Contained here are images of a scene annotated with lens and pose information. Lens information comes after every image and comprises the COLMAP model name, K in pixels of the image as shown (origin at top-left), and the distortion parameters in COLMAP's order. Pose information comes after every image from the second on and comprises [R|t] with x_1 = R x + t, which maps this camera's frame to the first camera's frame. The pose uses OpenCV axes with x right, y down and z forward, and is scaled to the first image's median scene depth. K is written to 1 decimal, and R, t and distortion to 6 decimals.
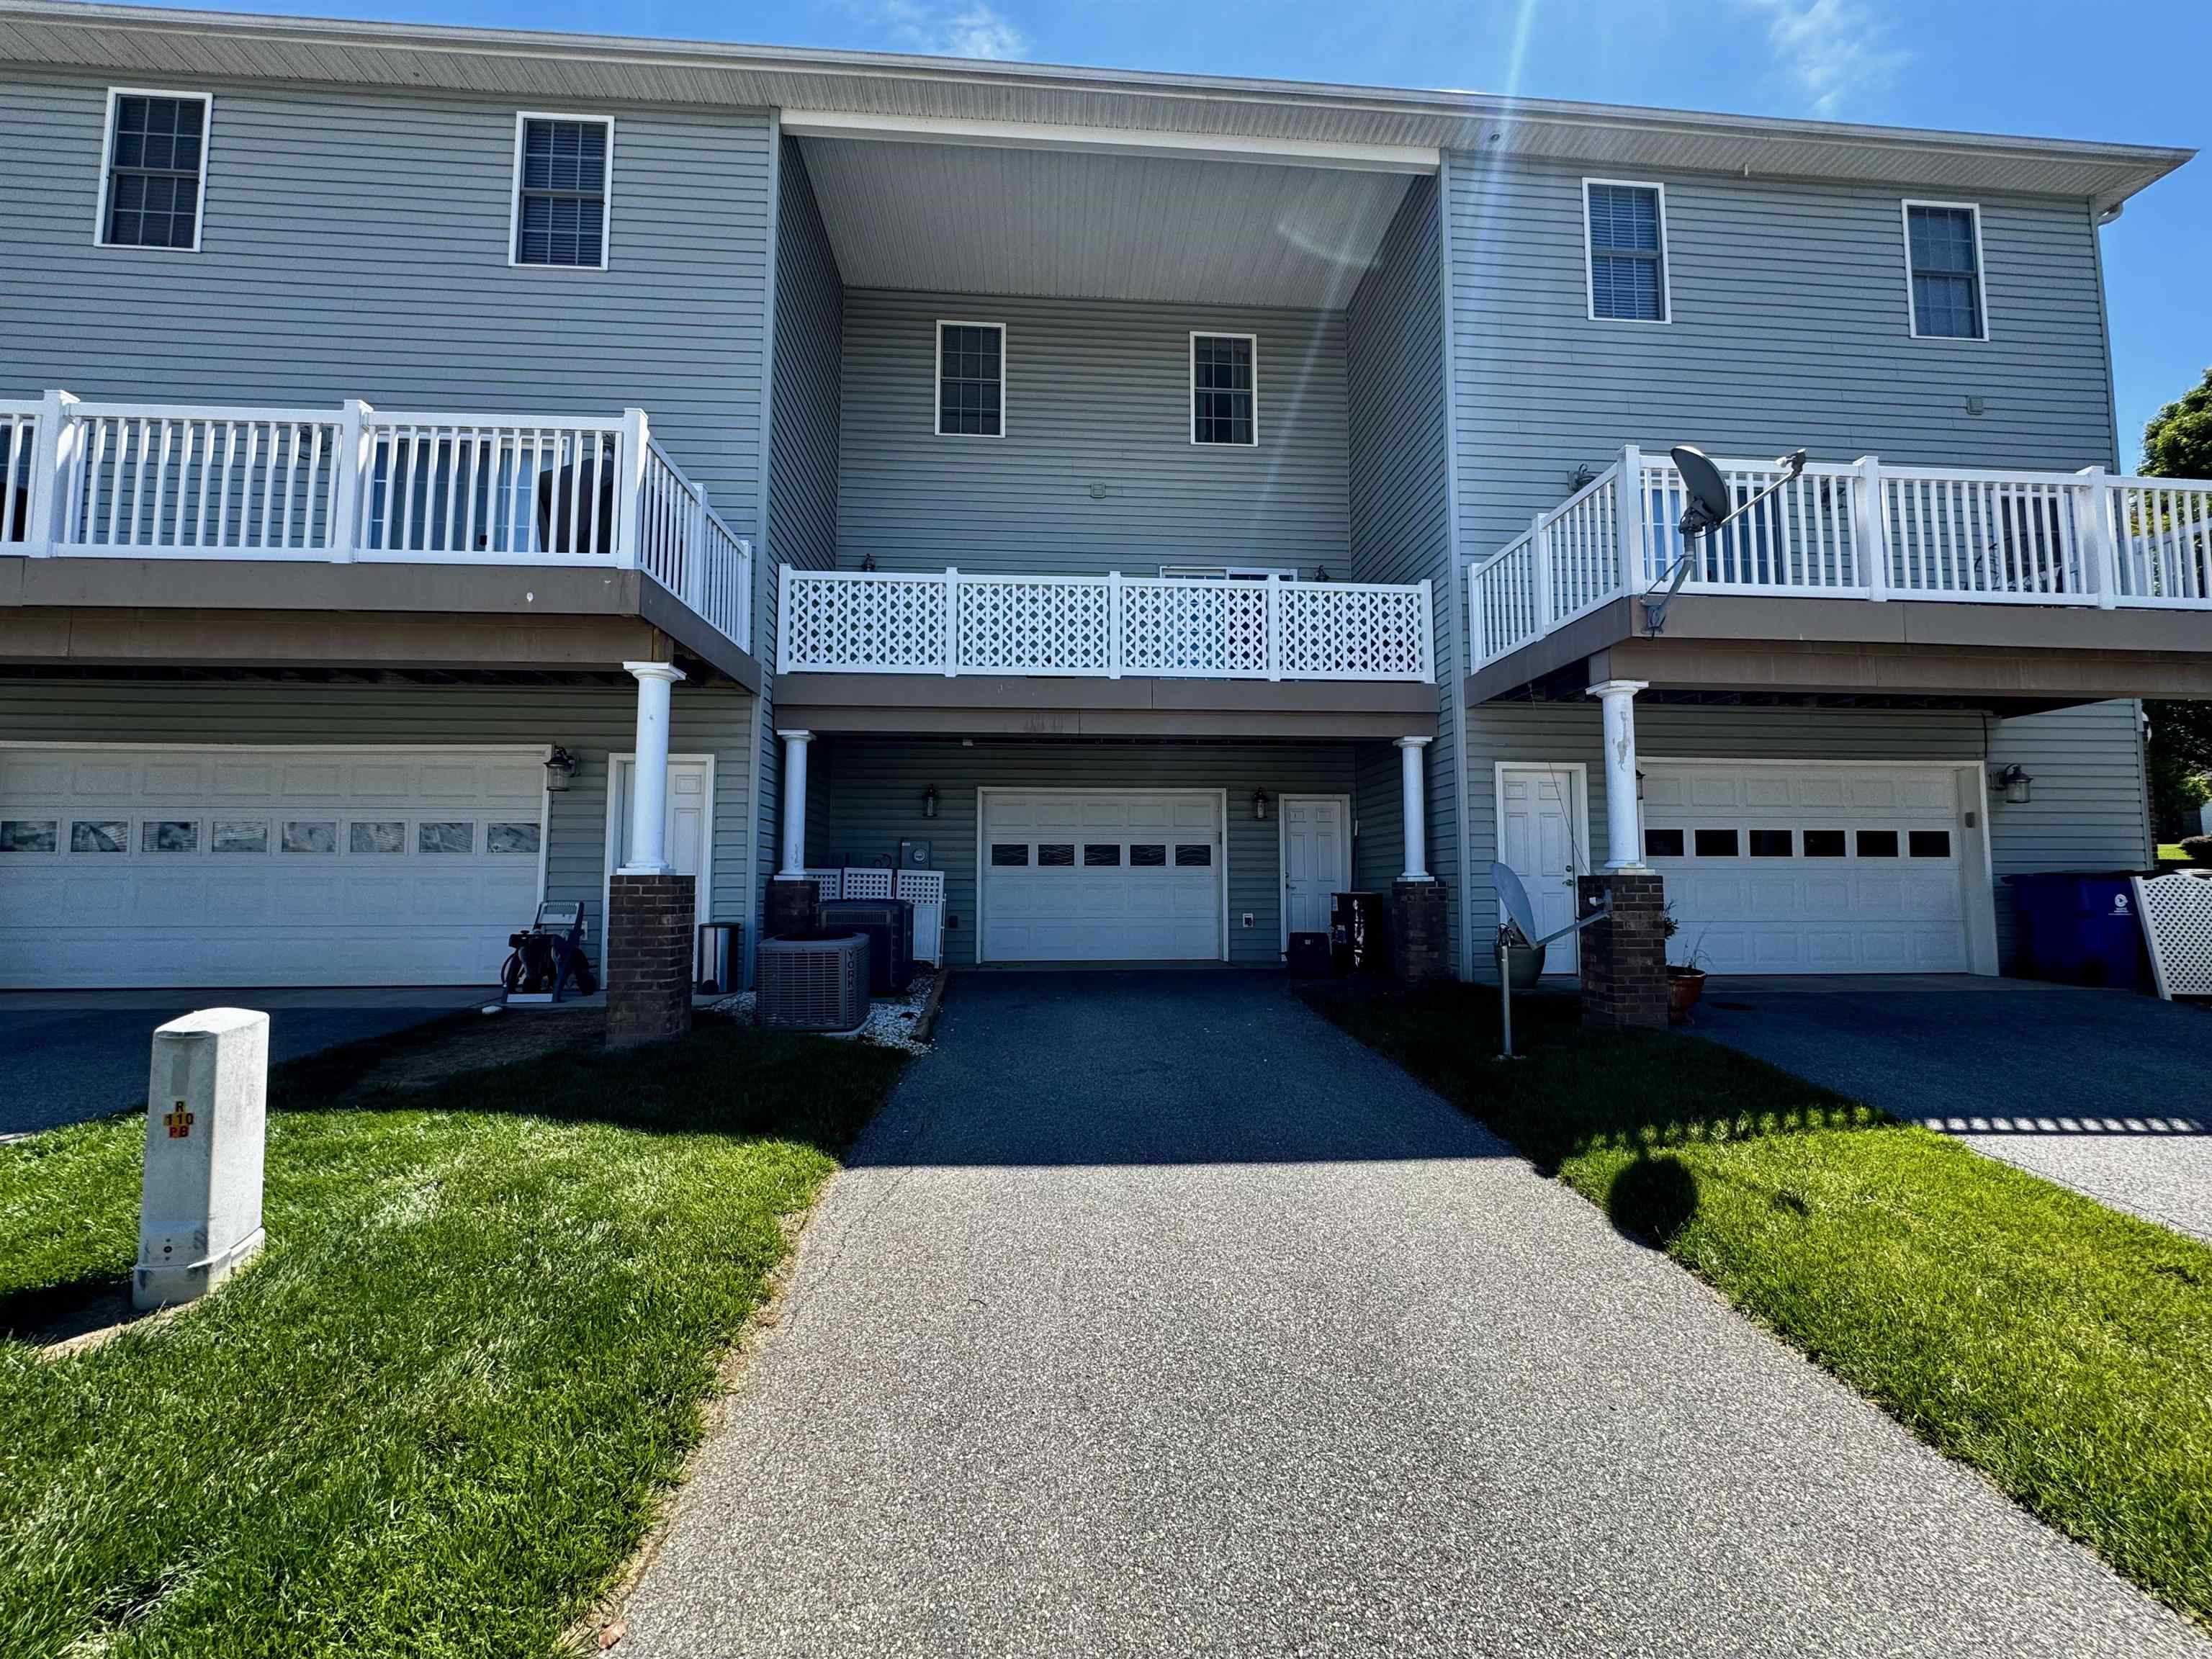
lens RADIAL K [[884.8, 0, 1106.0], [0, 884.8, 829.5], [0, 0, 1]] dist [-0.003219, -0.000091]
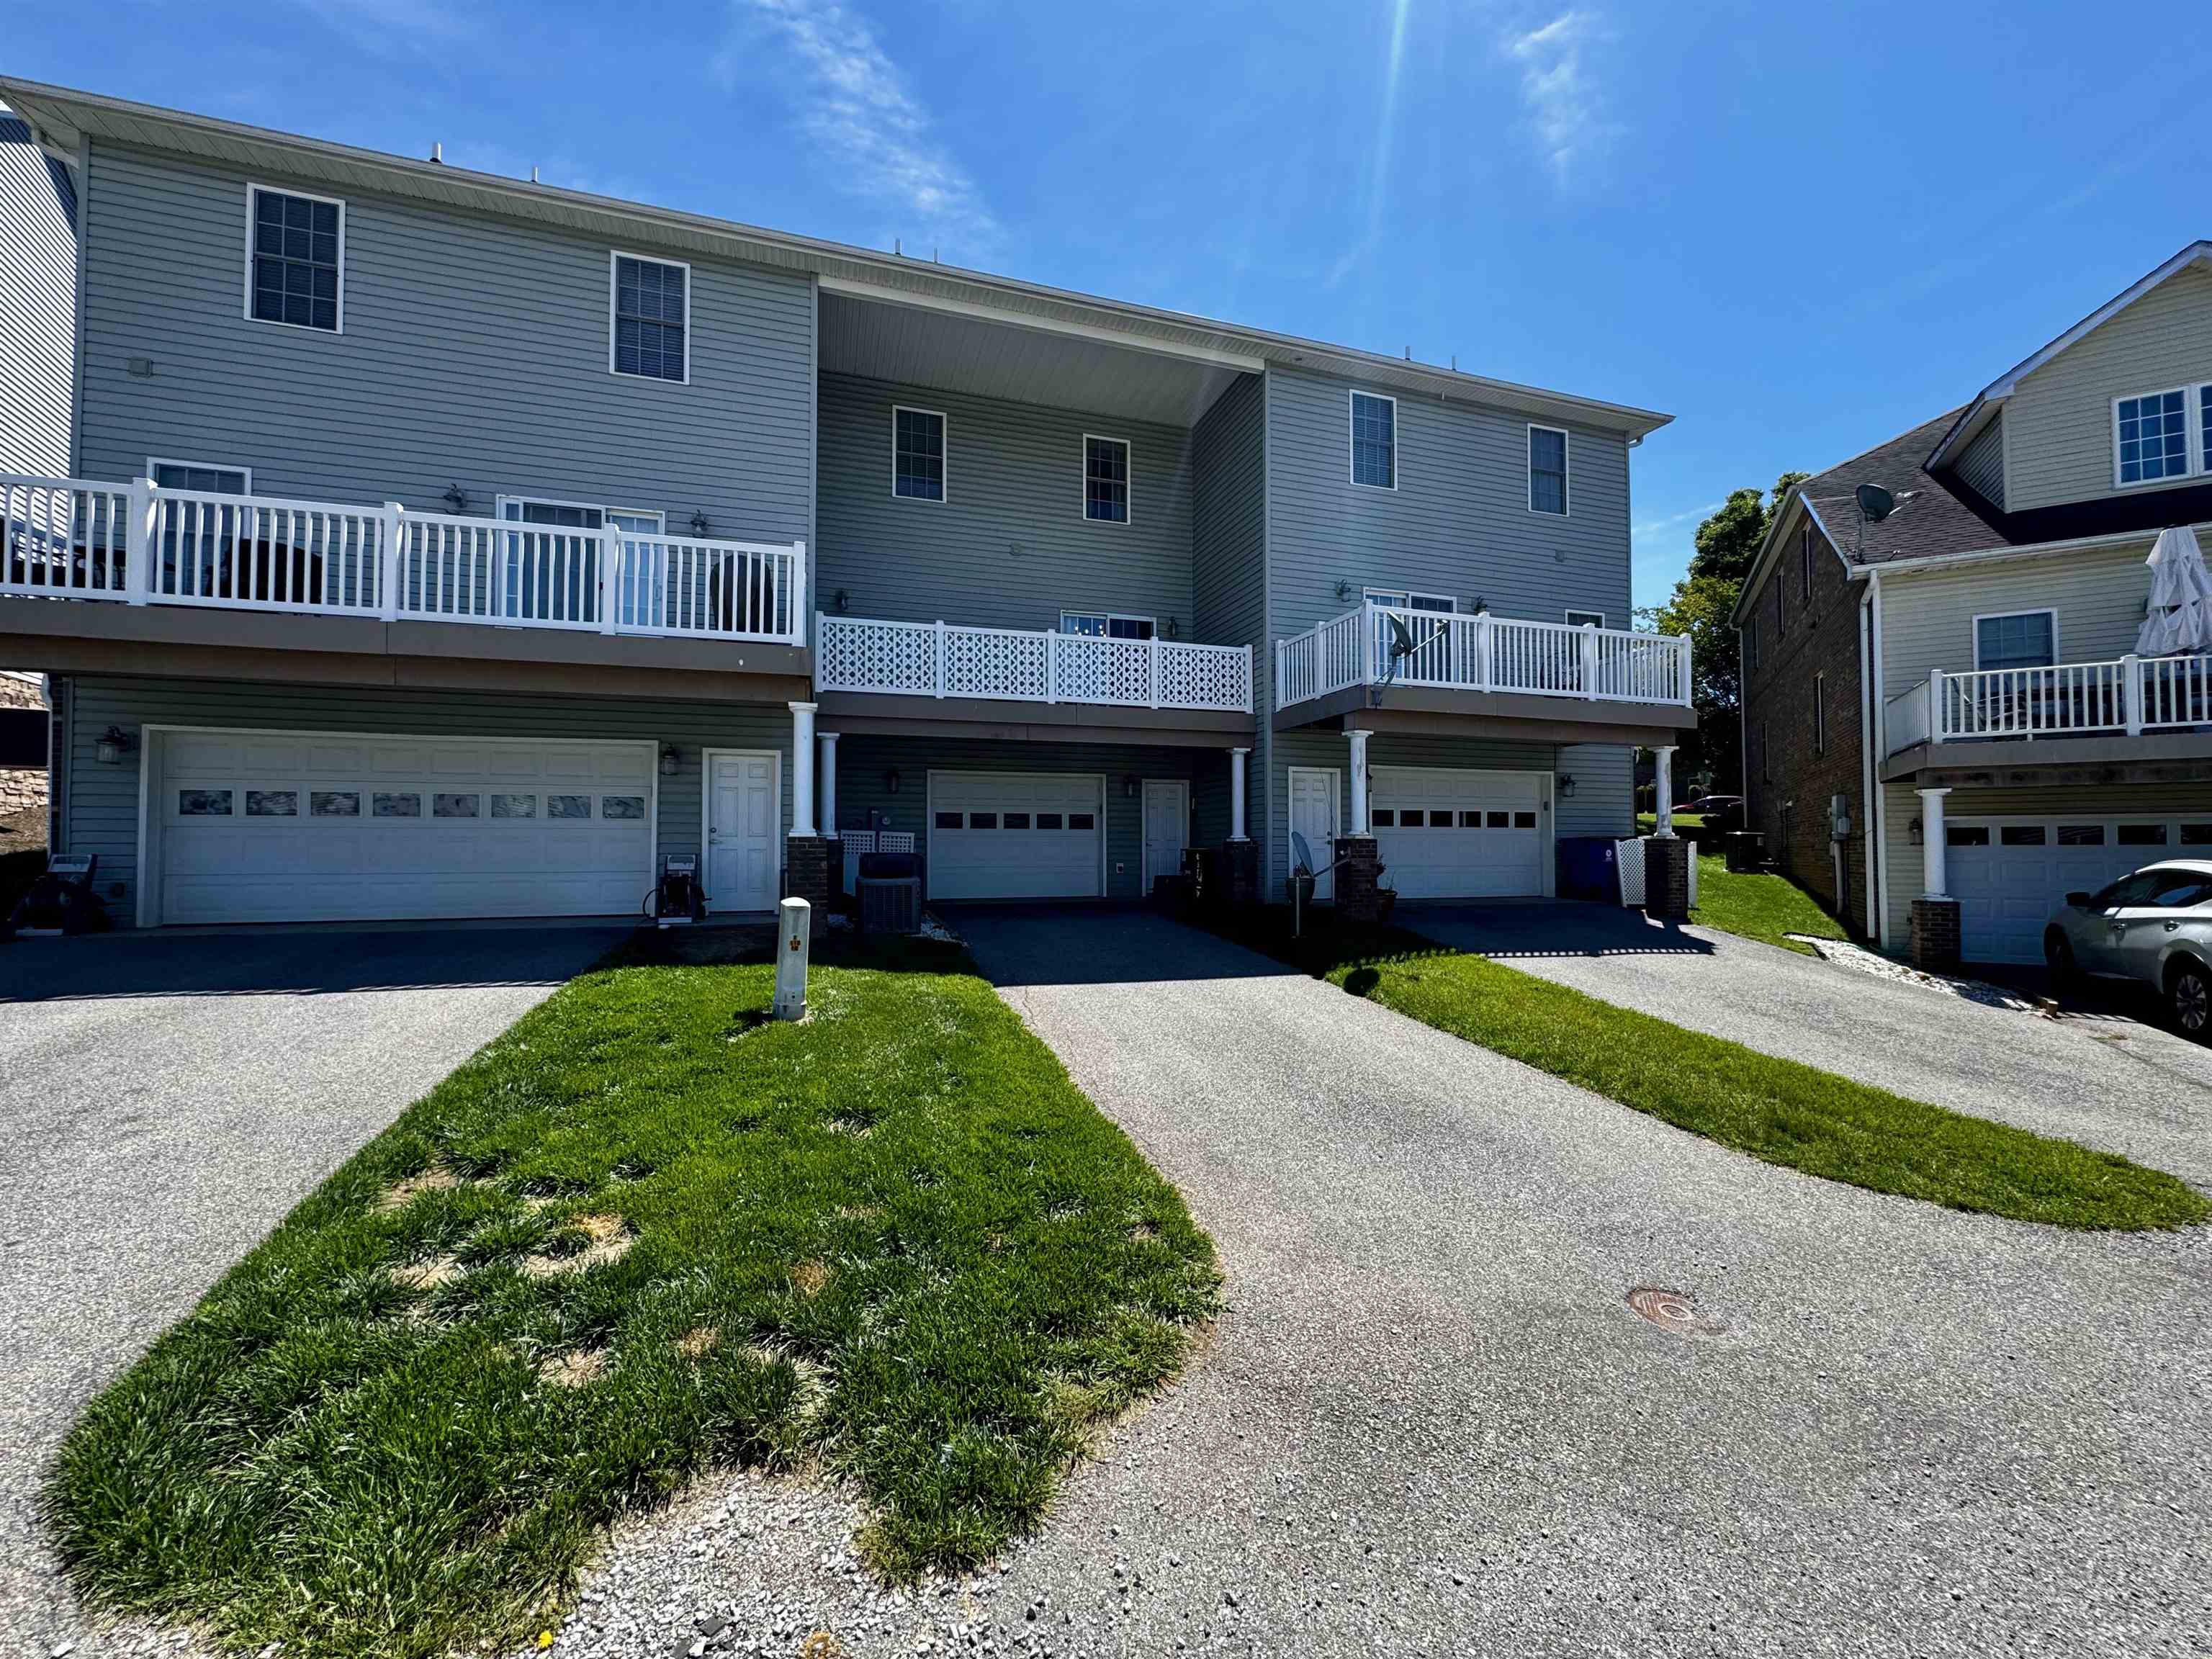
lens RADIAL K [[884.8, 0, 1106.0], [0, 884.8, 829.5], [0, 0, 1]] dist [-0.003219, -0.000091]
pose [[0.970957, 0.005825, 0.239183, -0.256728], [-0.017411, 0.998773, 0.046357, -0.031050], [-0.238619, -0.049175, 0.969867, -0.466905]]
